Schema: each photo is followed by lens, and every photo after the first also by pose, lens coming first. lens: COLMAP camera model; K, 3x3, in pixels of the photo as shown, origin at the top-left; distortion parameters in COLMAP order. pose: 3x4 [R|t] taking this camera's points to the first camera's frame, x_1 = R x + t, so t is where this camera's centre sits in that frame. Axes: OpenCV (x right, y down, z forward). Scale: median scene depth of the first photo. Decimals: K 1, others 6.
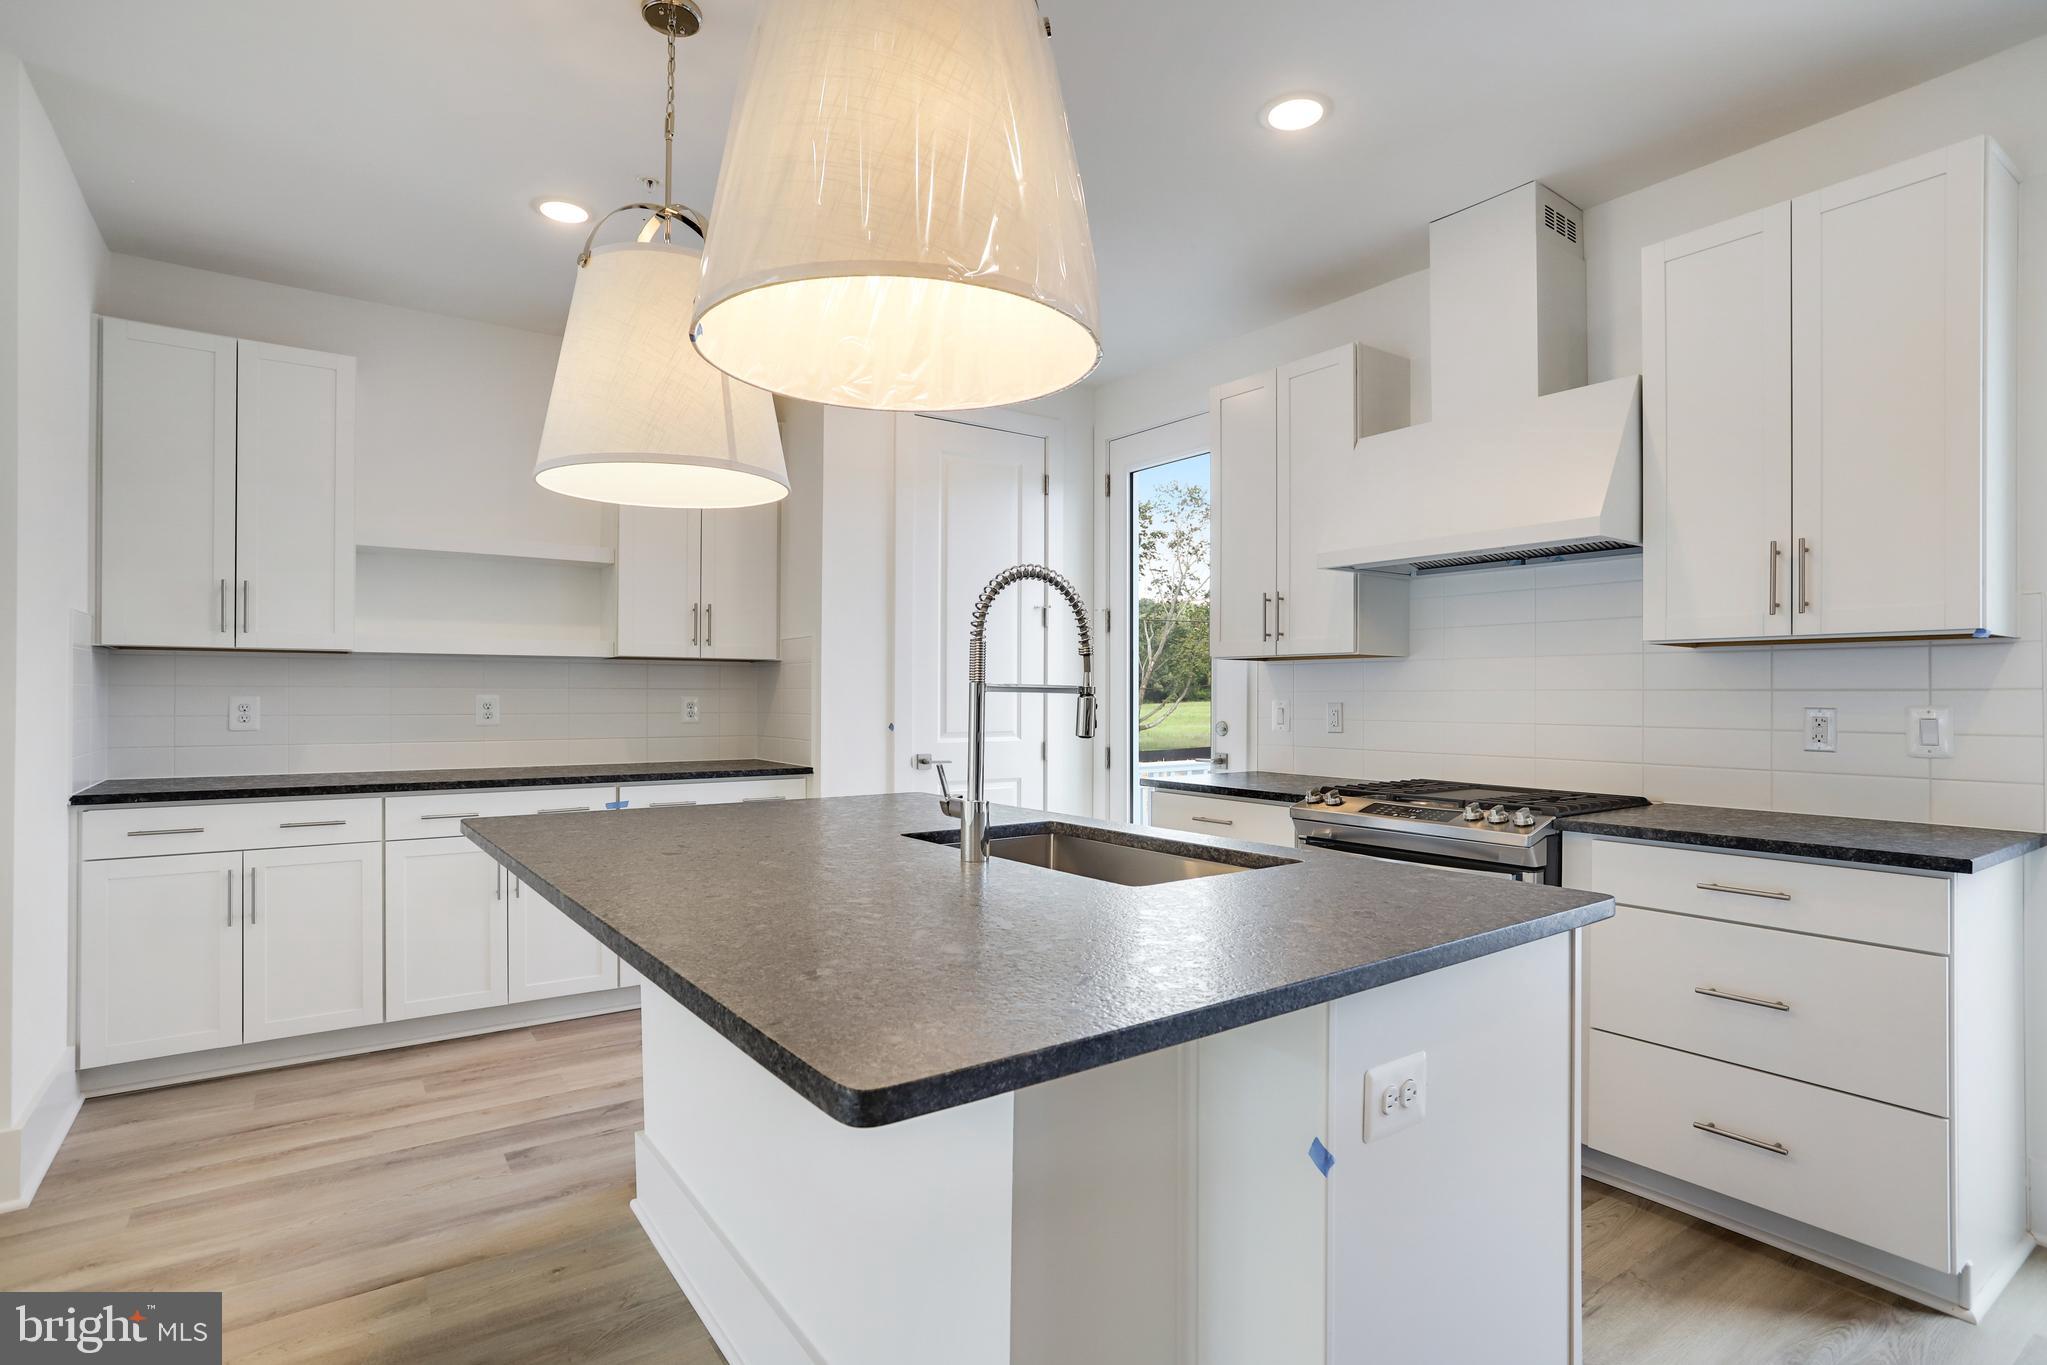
lens RADIAL K [[1032.0, 0, 1014.8], [0, 1032.0, 688.5], [0, 0, 1]] dist [-0.046323, 0.025296]
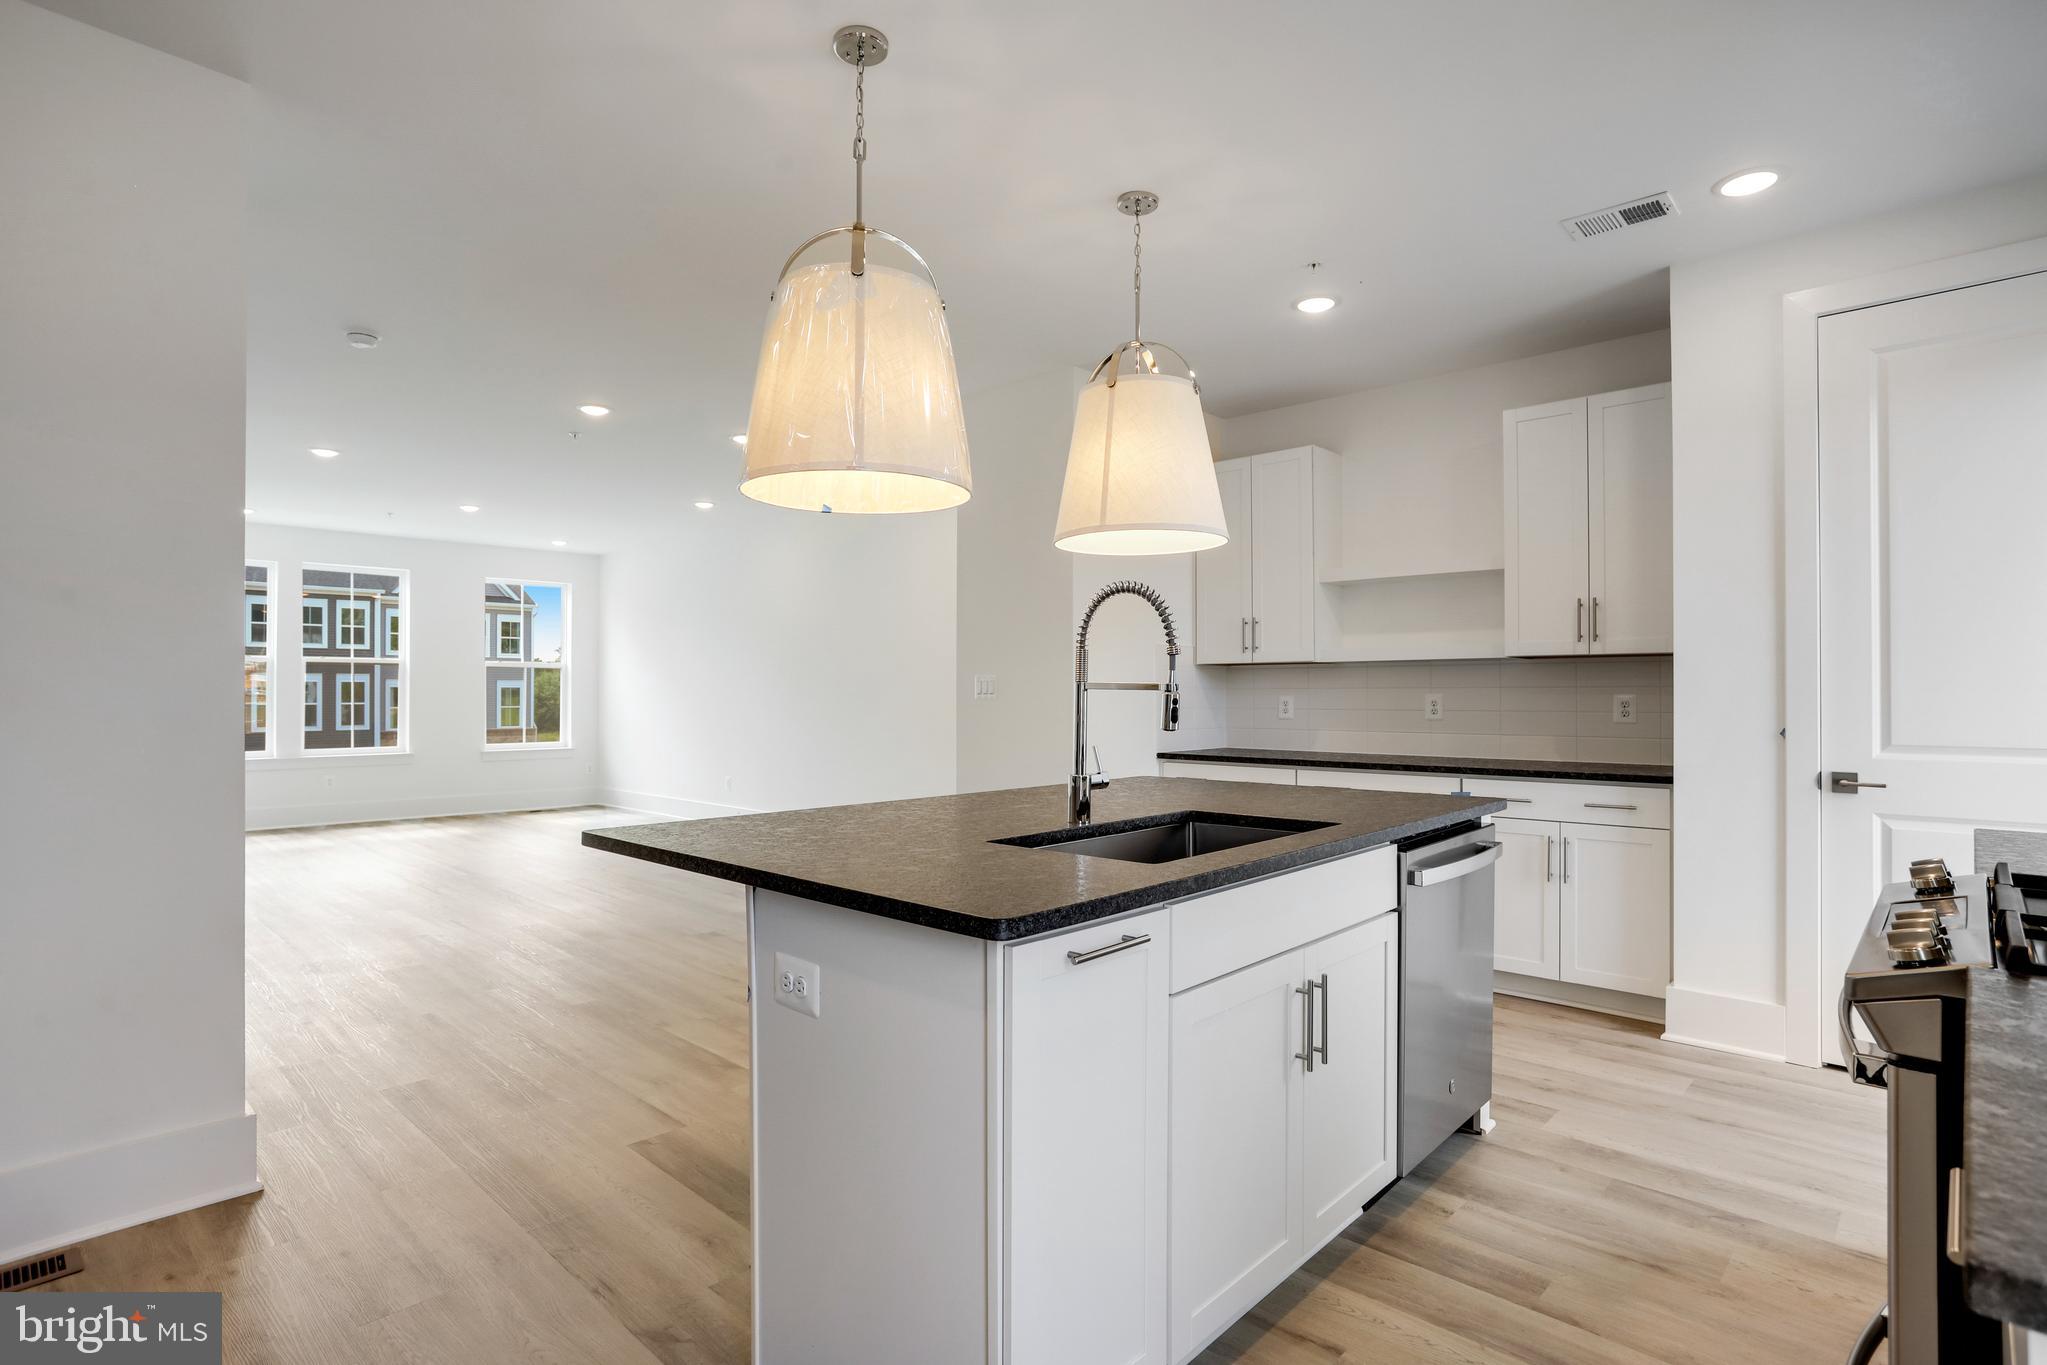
lens RADIAL K [[1032.0, 0, 1032.9], [0, 1032.0, 685.9], [0, 0, 1]] dist [-0.046323, 0.025296]
pose [[0.208018, -0.010857, -0.978065, 0.674233], [0.007510, 0.999927, -0.009503, 0.006236], [0.978096, -0.005368, 0.208084, 0.388629]]
